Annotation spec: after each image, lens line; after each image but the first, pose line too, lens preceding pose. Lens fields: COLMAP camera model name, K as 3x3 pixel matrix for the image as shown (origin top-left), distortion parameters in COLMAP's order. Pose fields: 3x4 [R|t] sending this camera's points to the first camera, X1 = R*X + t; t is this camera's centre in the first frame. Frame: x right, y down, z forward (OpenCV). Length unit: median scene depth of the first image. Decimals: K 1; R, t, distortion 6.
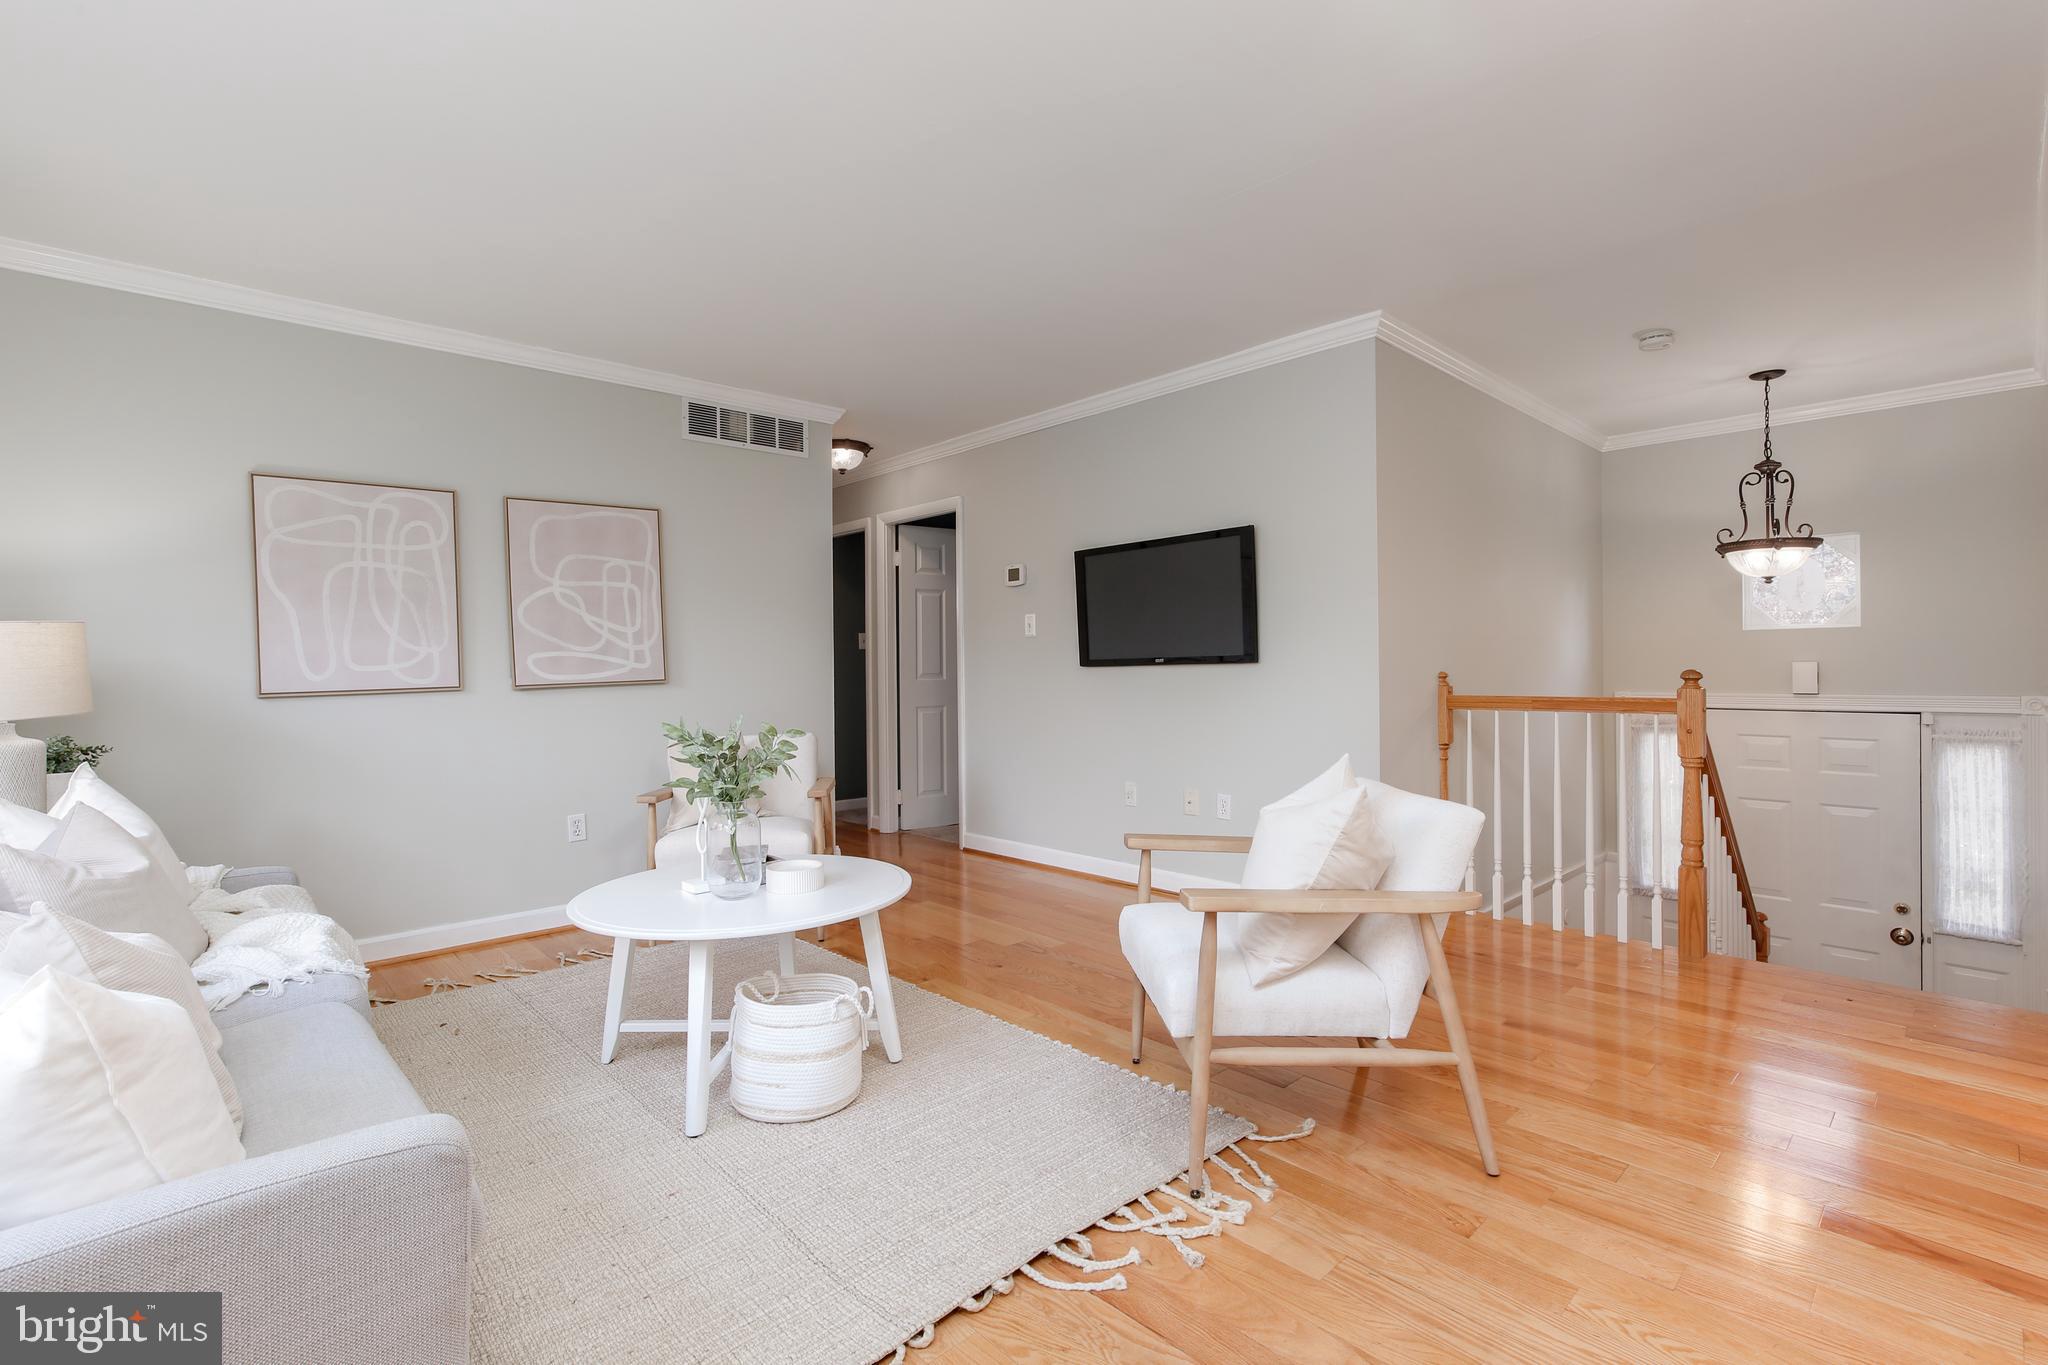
lens RADIAL K [[933.6, 0, 1031.4], [0, 933.6, 687.1], [0, 0, 1]] dist [0.006886, -0.002040]
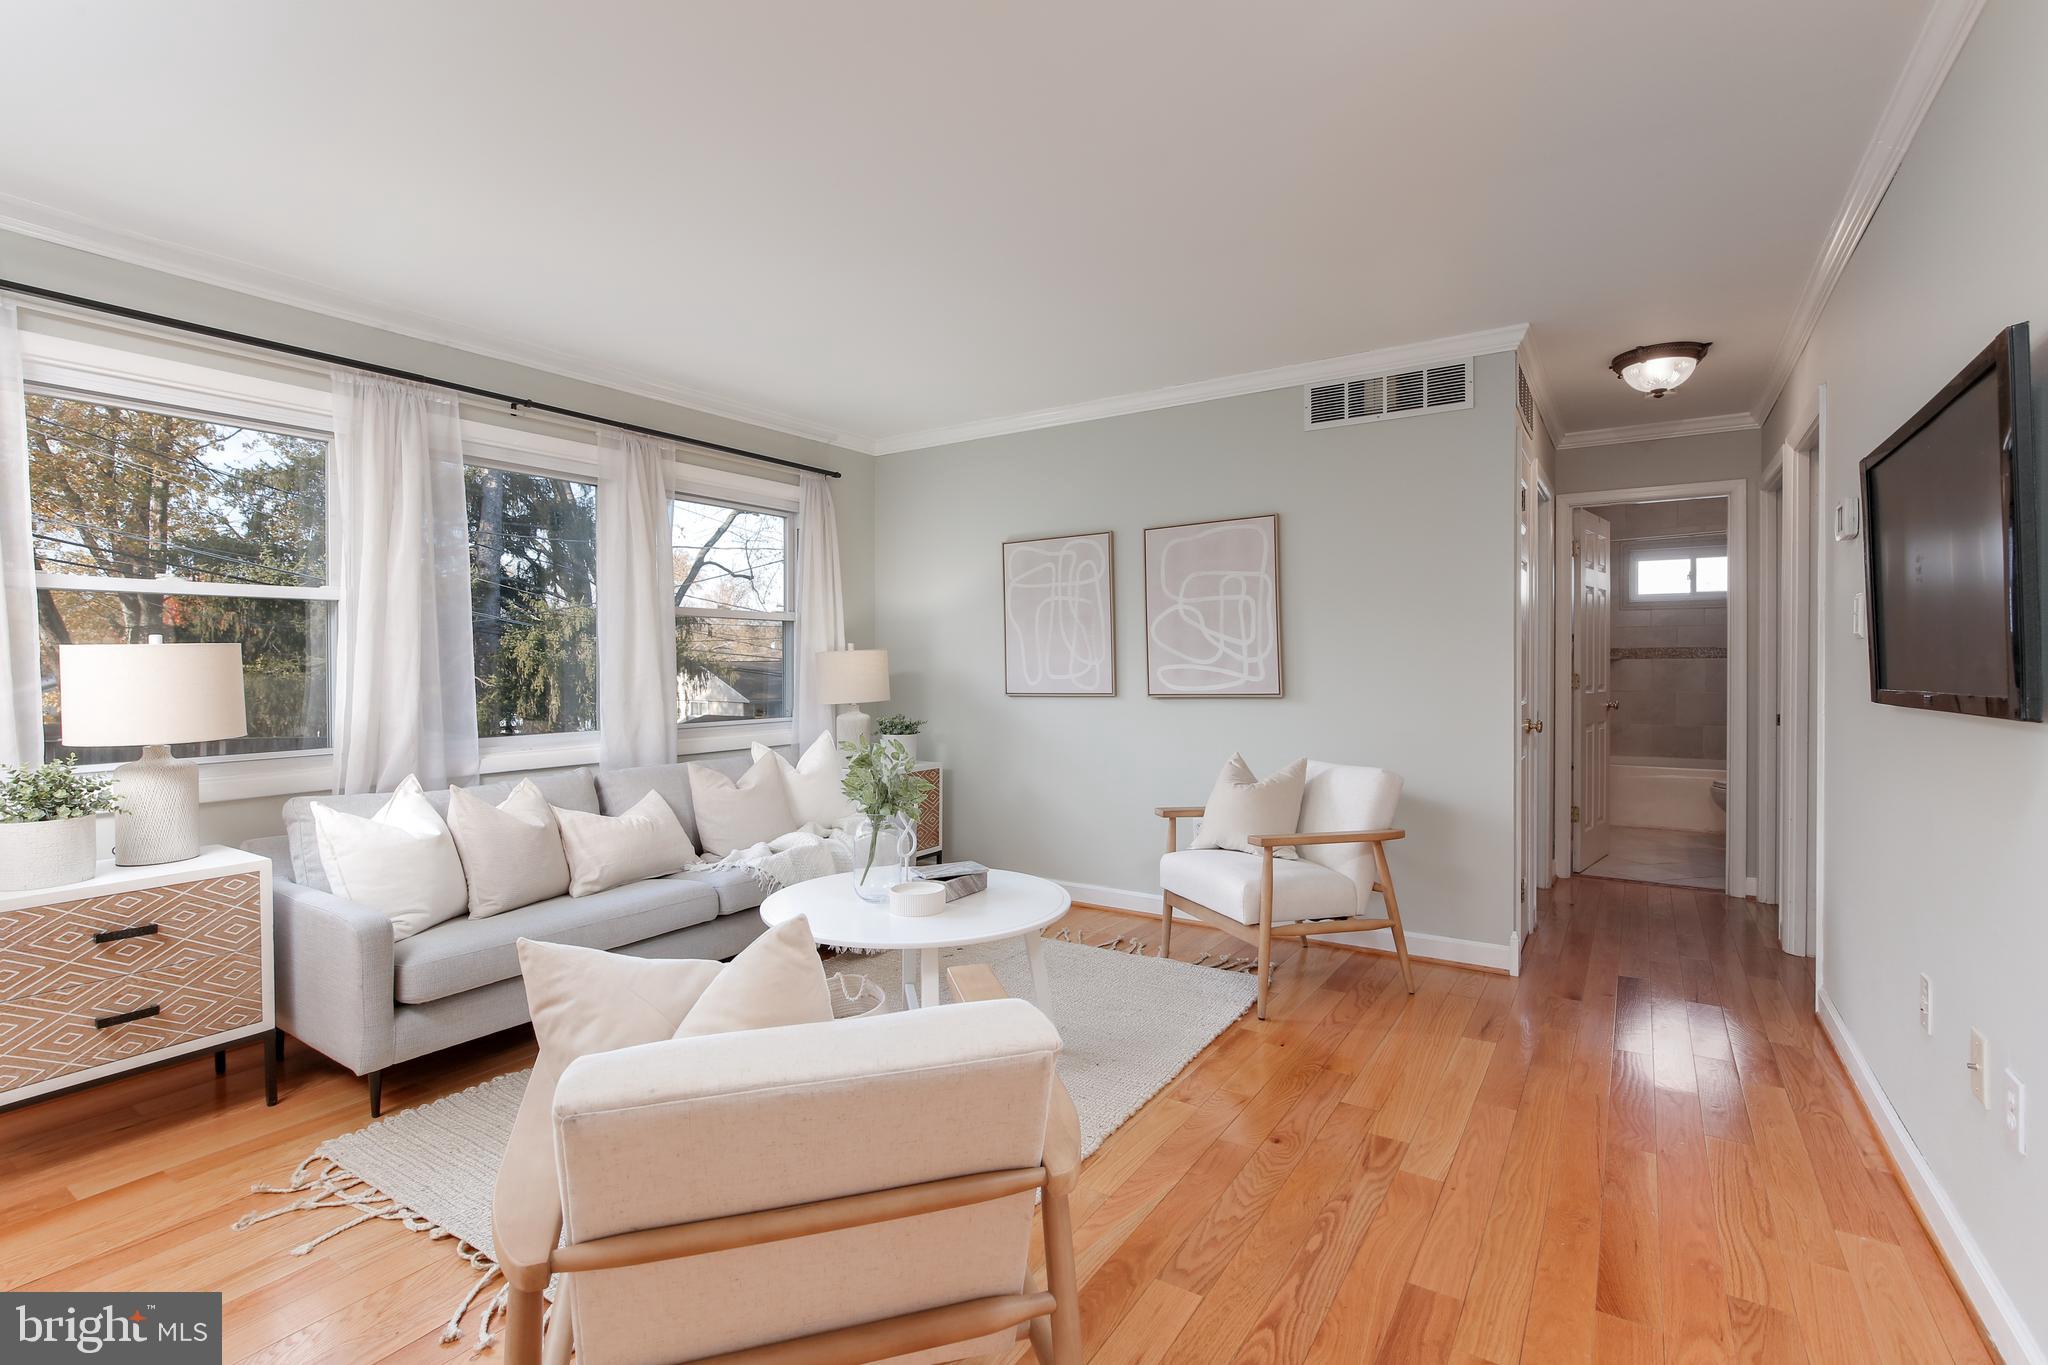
lens RADIAL K [[933.6, 0, 1035.9], [0, 933.6, 683.2], [0, 0, 1]] dist [0.006886, -0.002040]
pose [[0.239649, 0.029916, -0.970399, 0.506340], [-0.028795, 0.999304, 0.023696, -0.037451], [0.970432, 0.022264, 0.240344, 0.588779]]
